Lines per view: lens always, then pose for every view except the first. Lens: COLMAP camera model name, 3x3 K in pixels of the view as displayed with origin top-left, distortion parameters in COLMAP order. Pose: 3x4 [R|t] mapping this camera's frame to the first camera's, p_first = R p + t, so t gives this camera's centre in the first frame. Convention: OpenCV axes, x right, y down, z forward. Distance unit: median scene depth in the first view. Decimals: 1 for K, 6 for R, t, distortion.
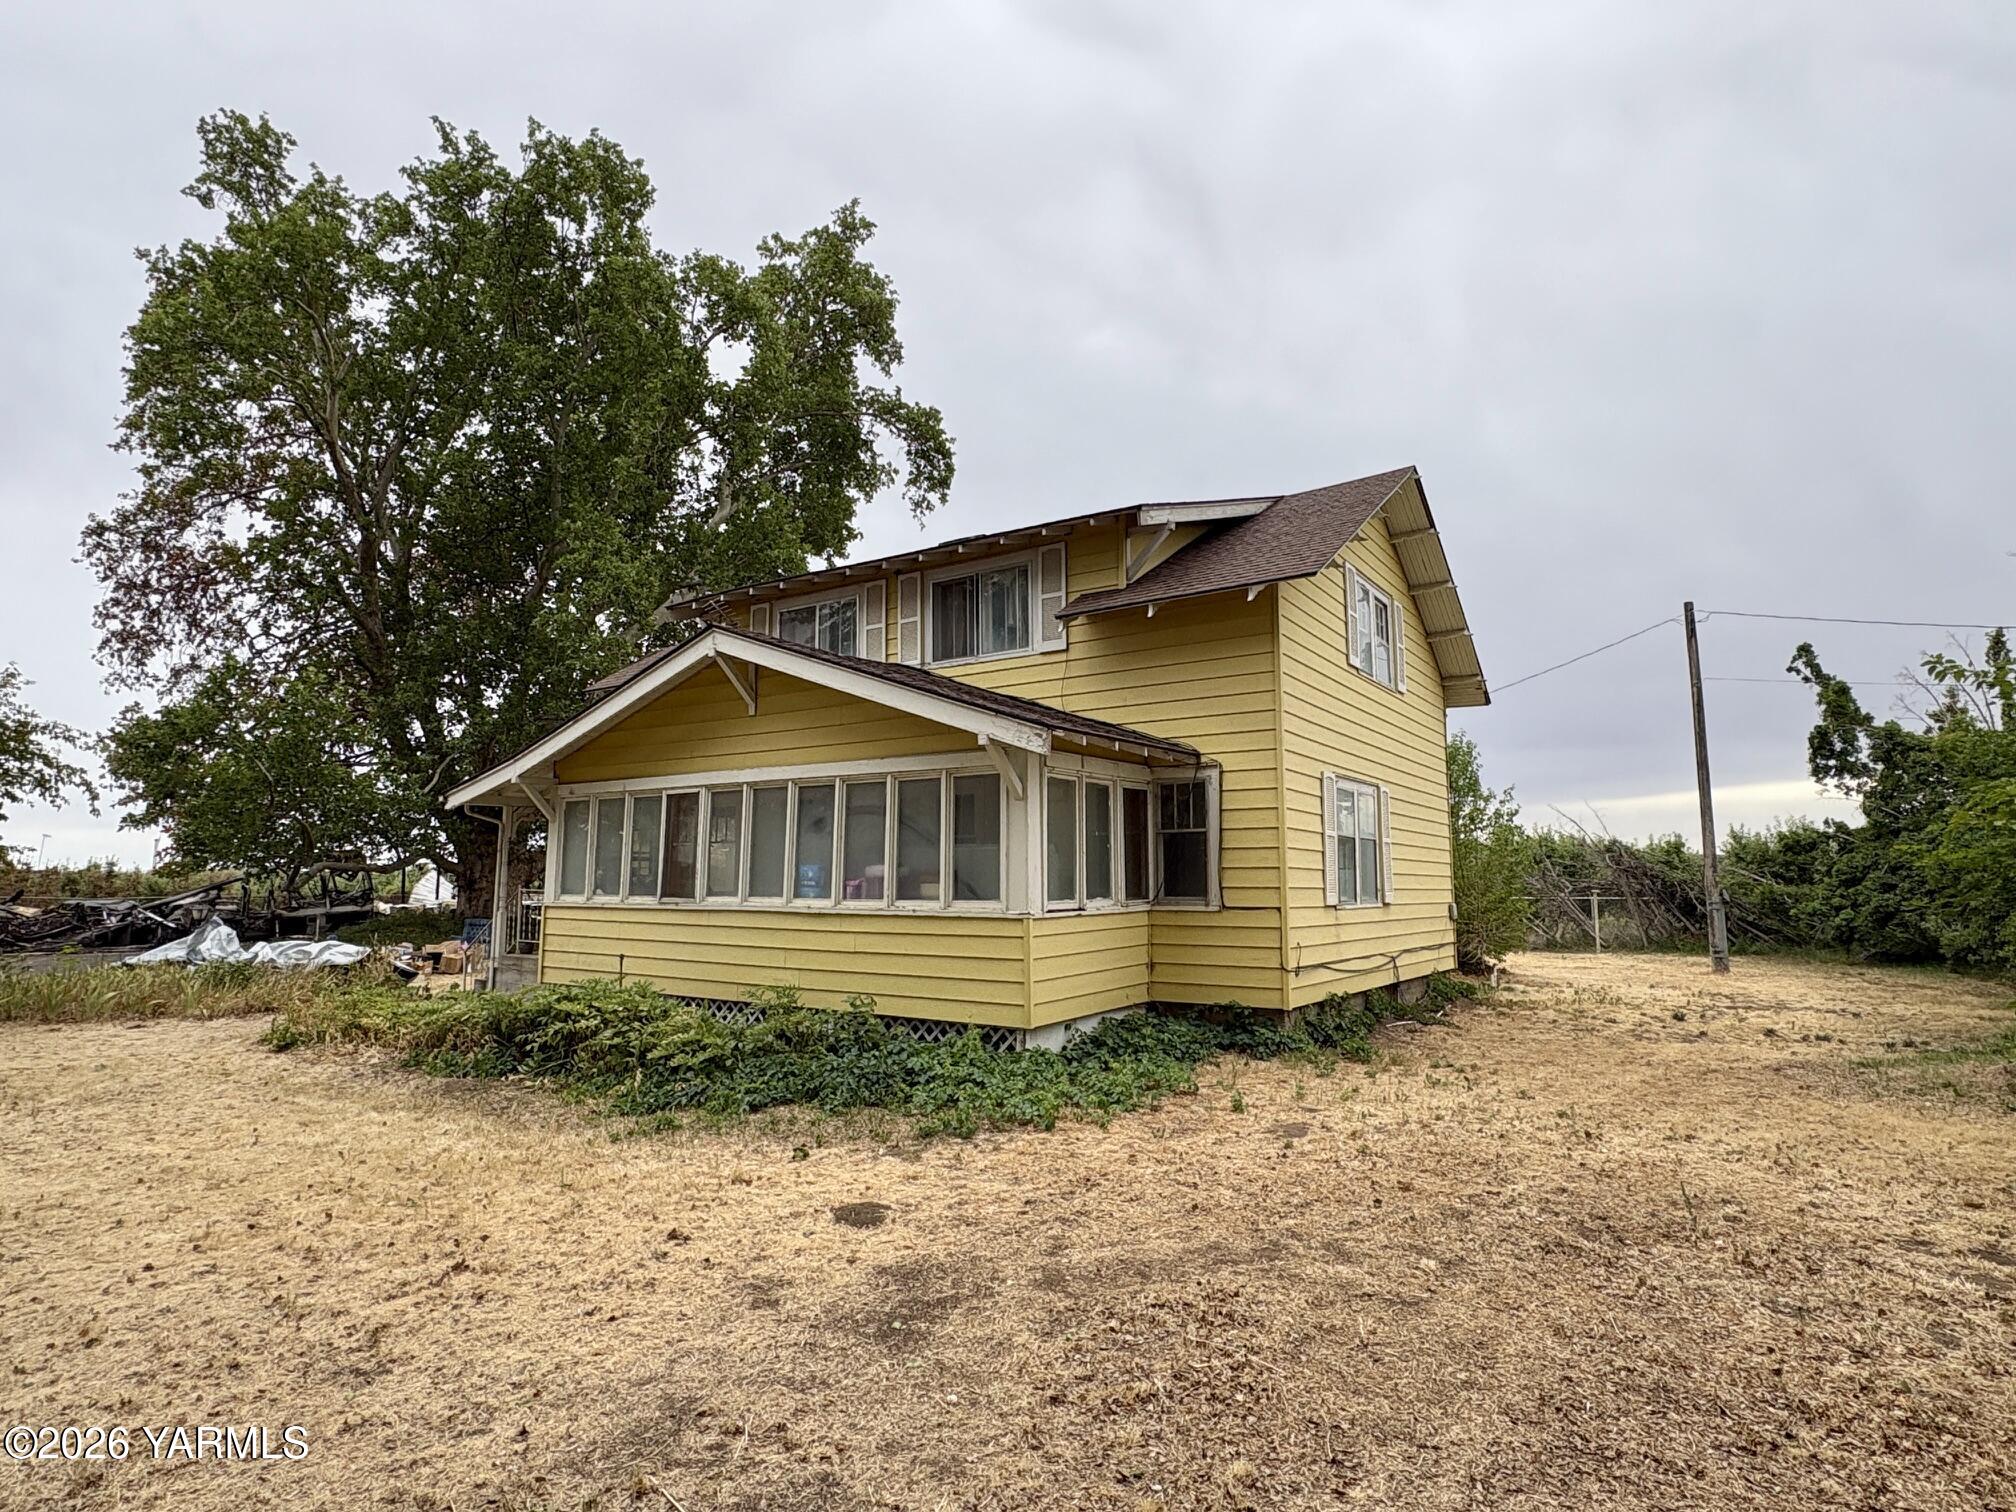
lens RADIAL K [[1096.6, 0, 1004.0], [0, 1096.6, 752.8], [0, 0, 1]] dist [-0.000521, -0.000374]
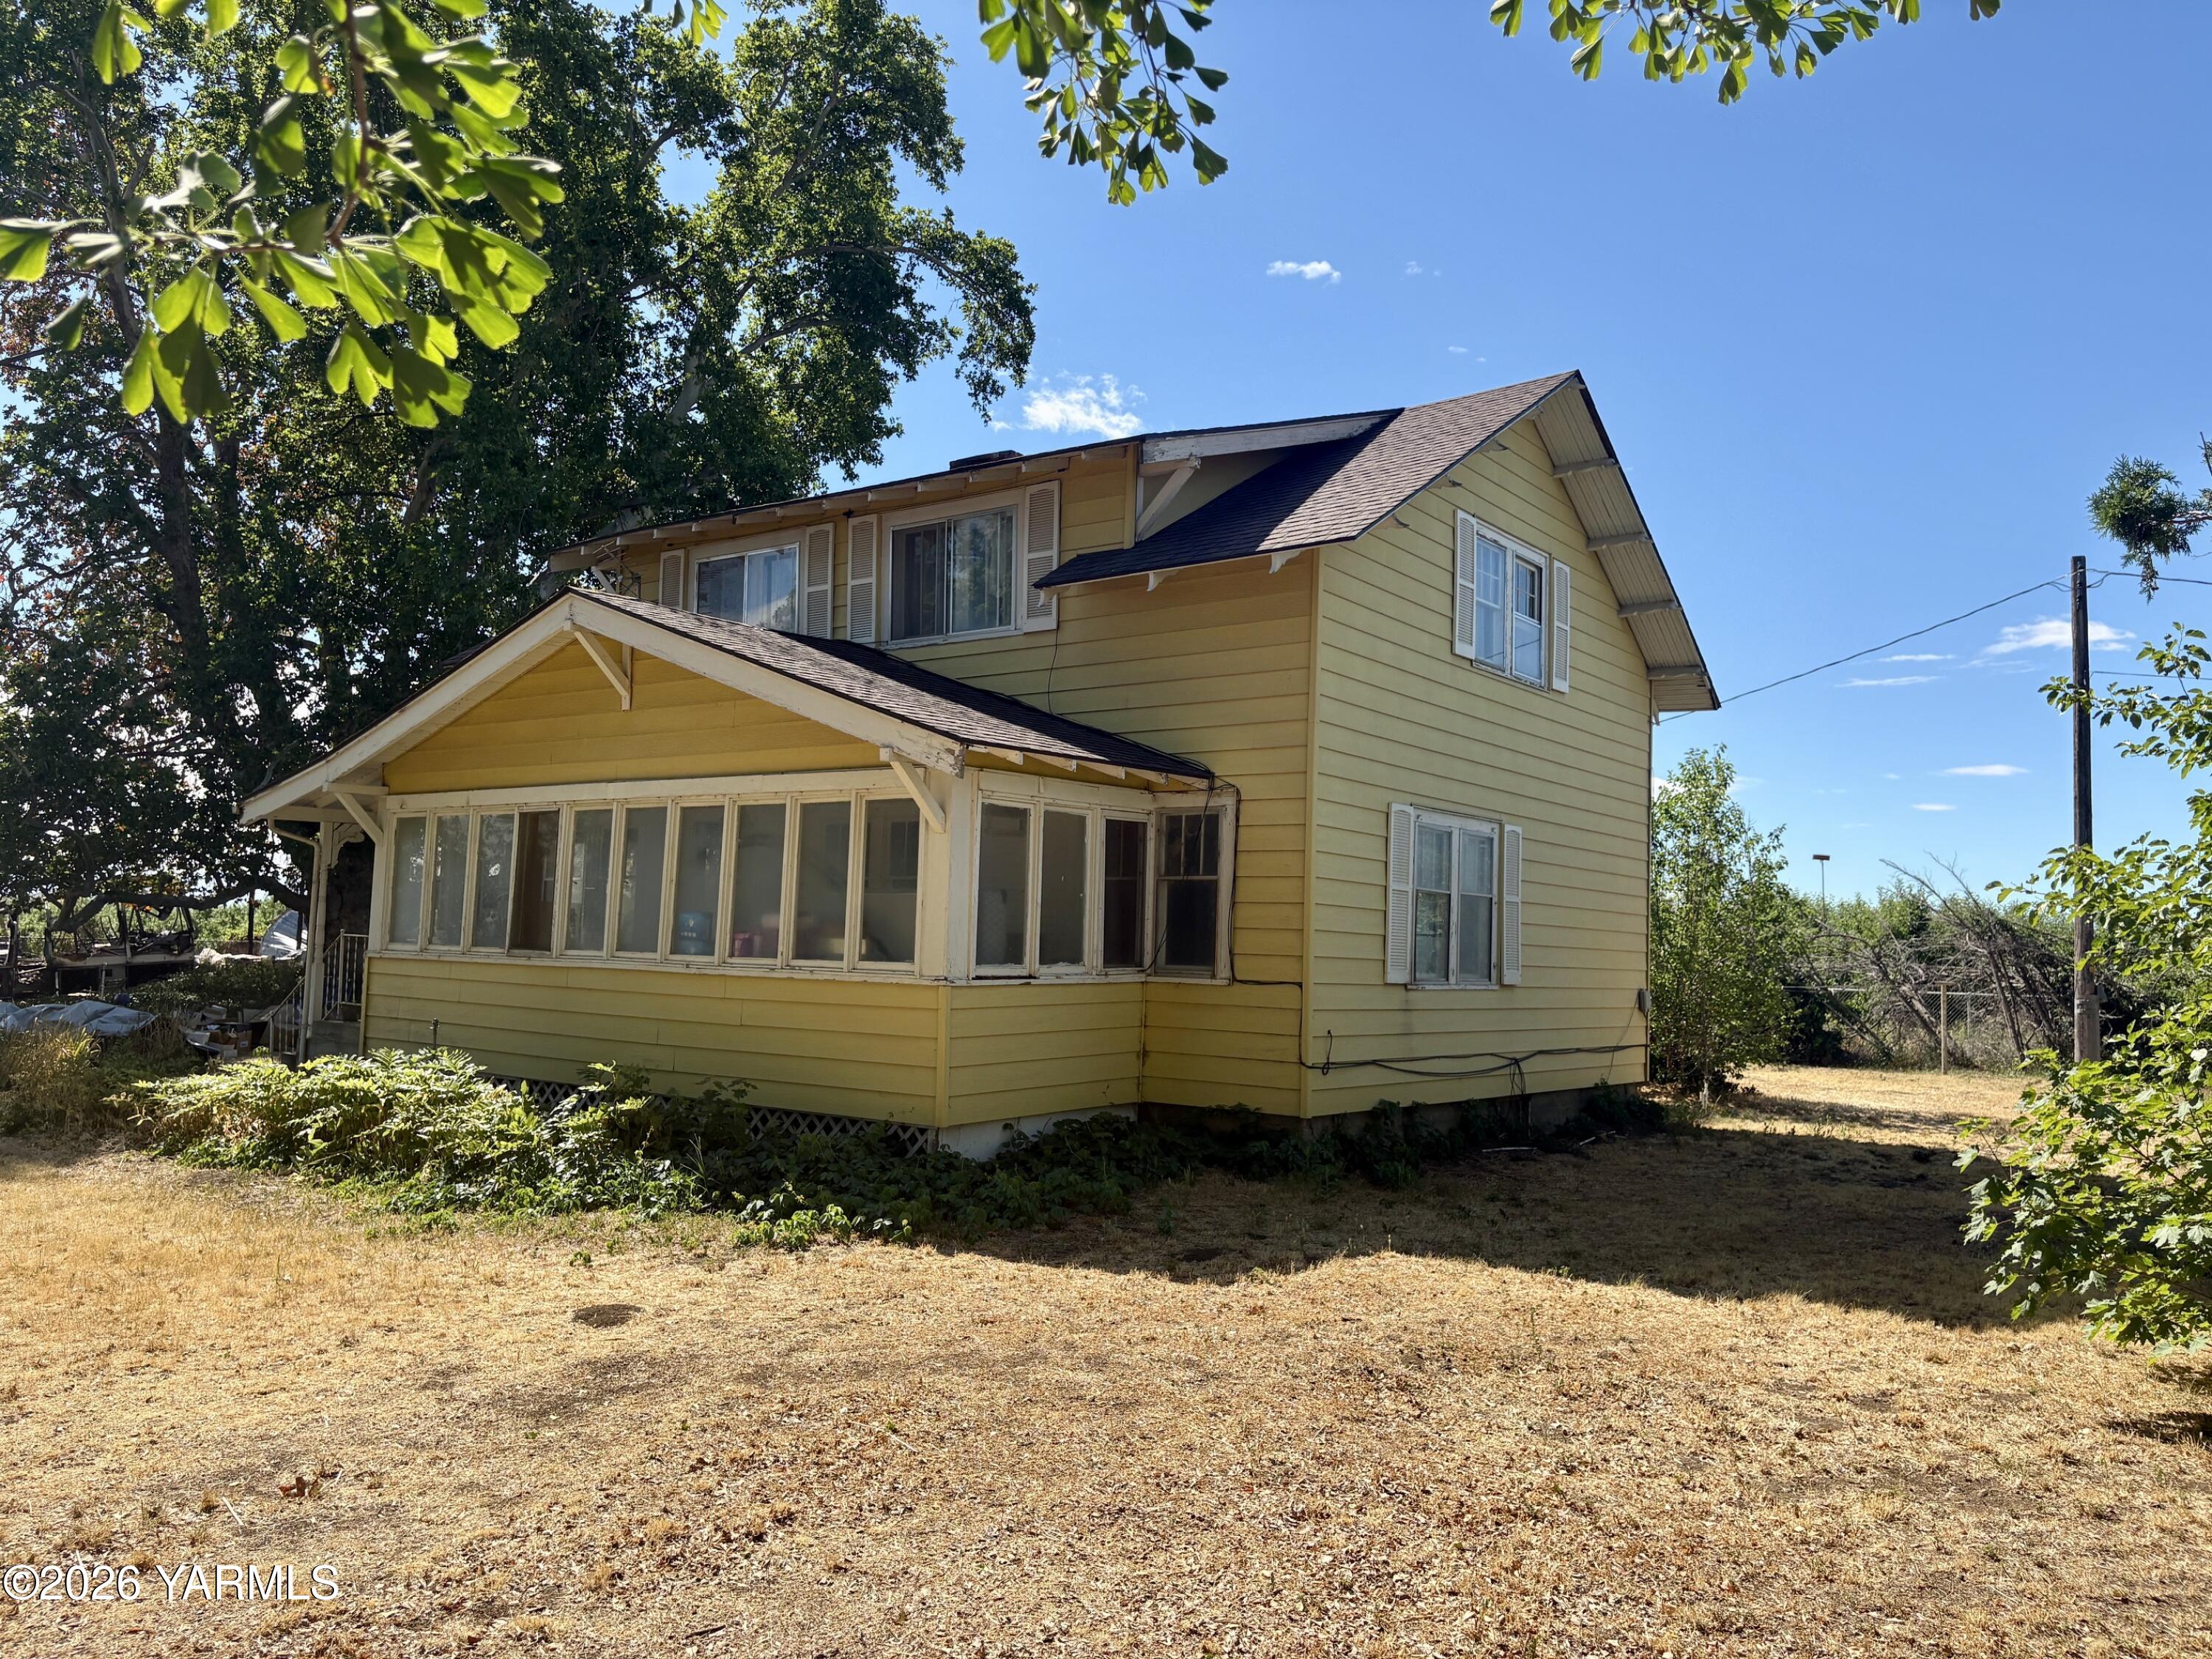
lens RADIAL K [[1687.9, 0, 1106.0], [0, 1687.9, 829.5], [0, 0, 1]] dist [0.064126, -0.076734]
pose [[0.998536, 0.023580, -0.048689, 0.079159], [-0.021200, 0.998581, 0.048849, -0.008272], [0.049771, -0.047745, 0.997619, -0.073524]]
